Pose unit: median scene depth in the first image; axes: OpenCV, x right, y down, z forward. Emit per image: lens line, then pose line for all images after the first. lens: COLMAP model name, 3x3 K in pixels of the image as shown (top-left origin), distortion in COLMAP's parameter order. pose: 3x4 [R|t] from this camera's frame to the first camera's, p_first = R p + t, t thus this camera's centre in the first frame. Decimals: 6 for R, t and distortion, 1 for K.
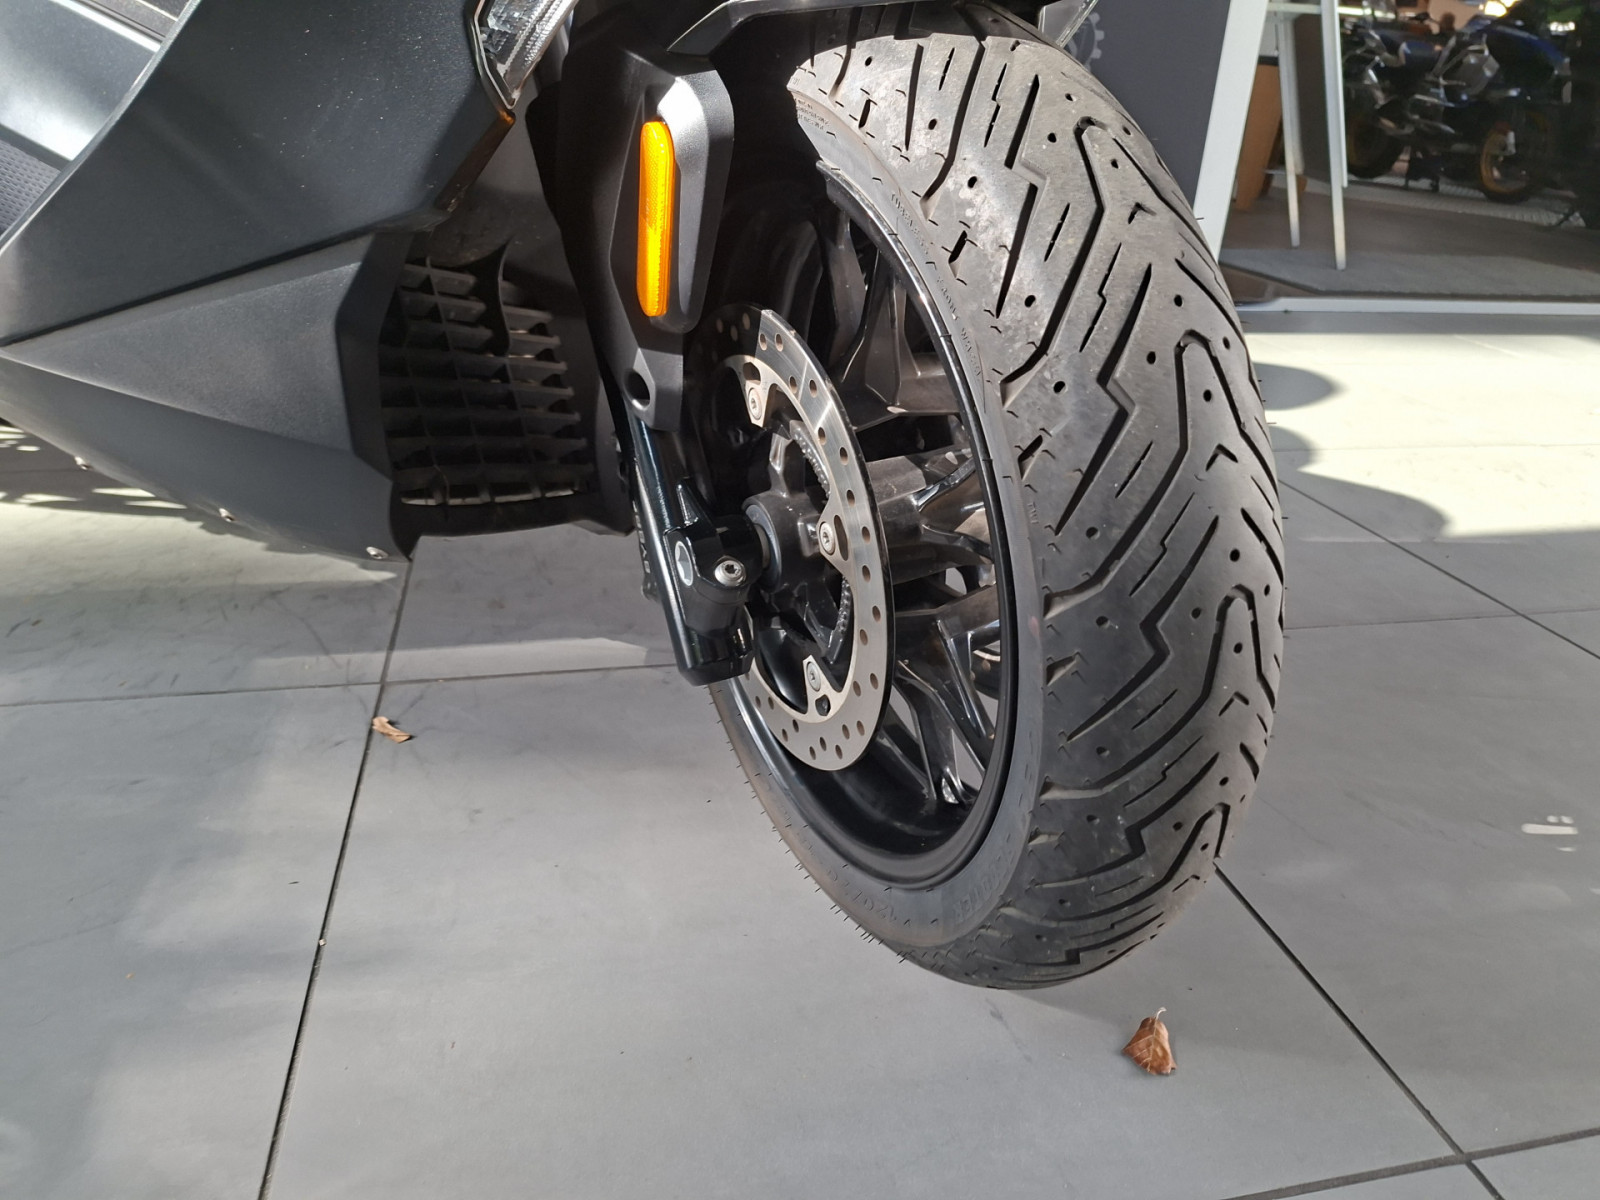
lens RADIAL K [[1148.4, 0, 816.4], [0, 1148.4, 553.9], [0, 0, 1]] dist [0.065916, -0.053810]
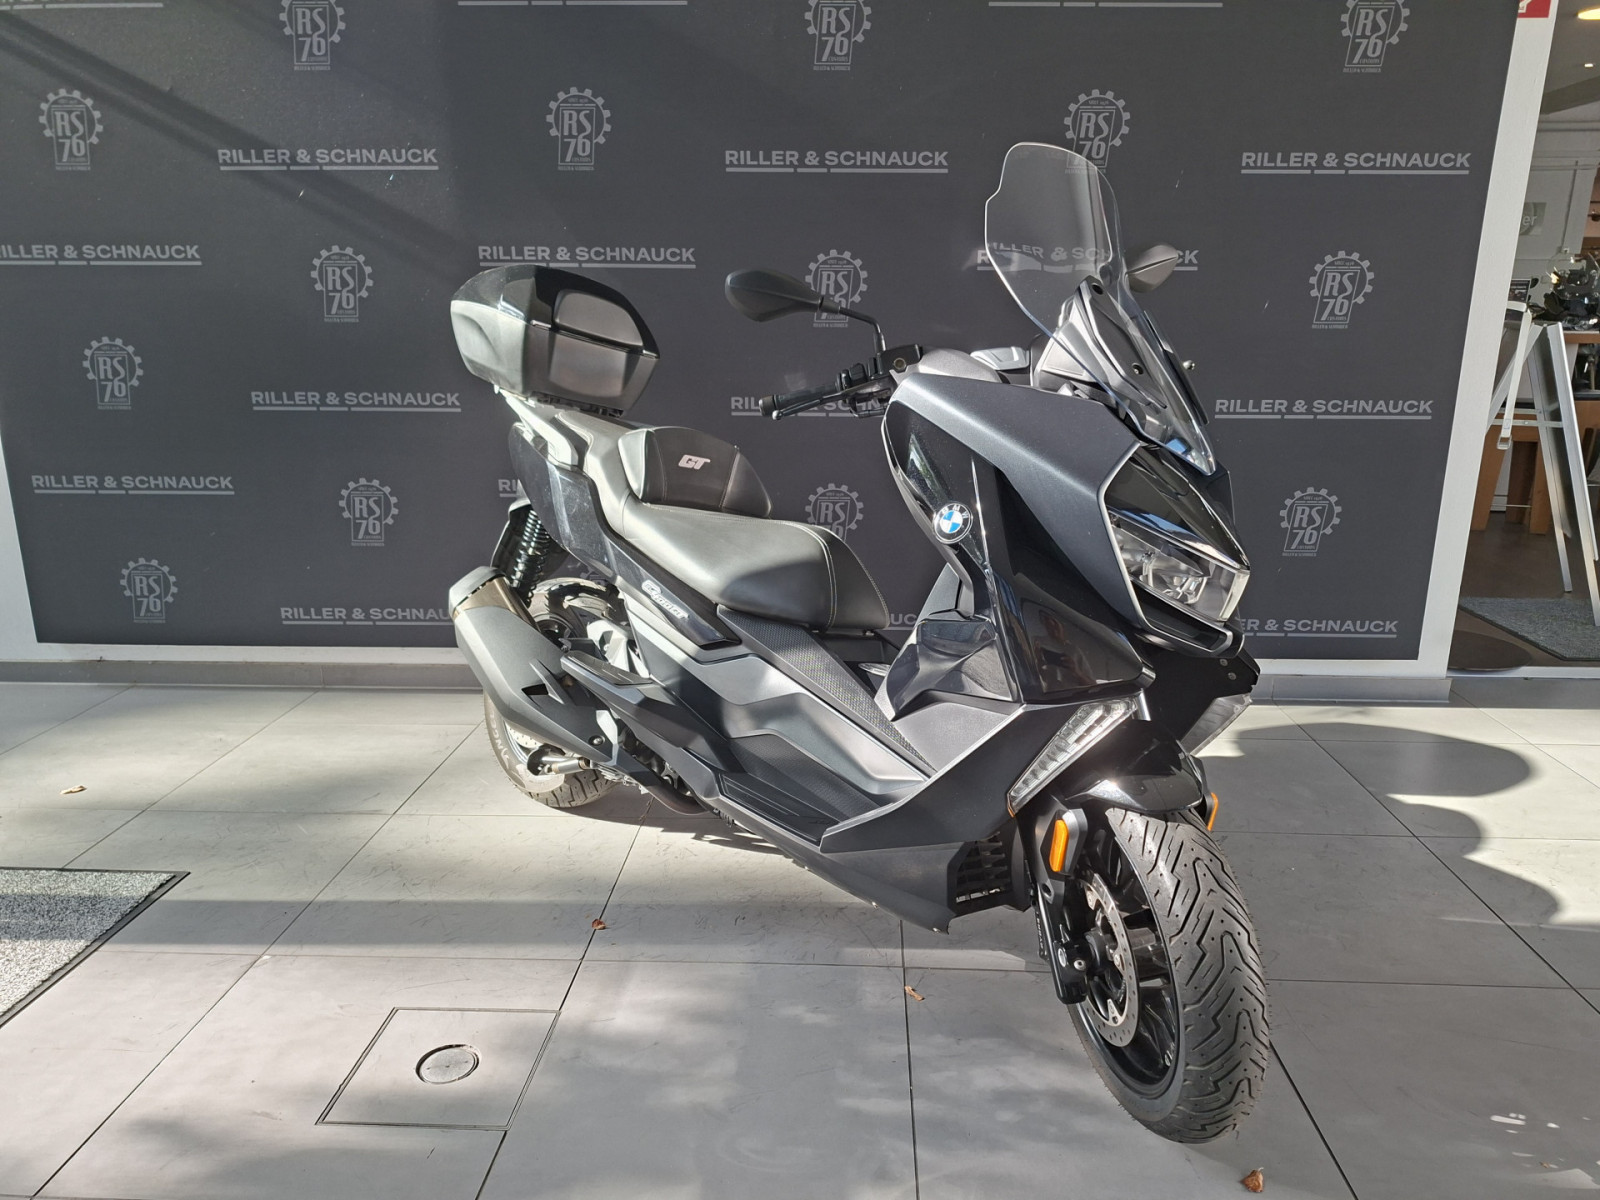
lens RADIAL K [[1148.4, 0, 813.6], [0, 1148.4, 598.8], [0, 0, 1]] dist [0.065916, -0.053810]
pose [[0.963657, 0.023038, -0.266149, 0.026822], [-0.058857, 0.990103, -0.127402, -0.454008], [0.260580, 0.138437, 0.955475, -1.899373]]
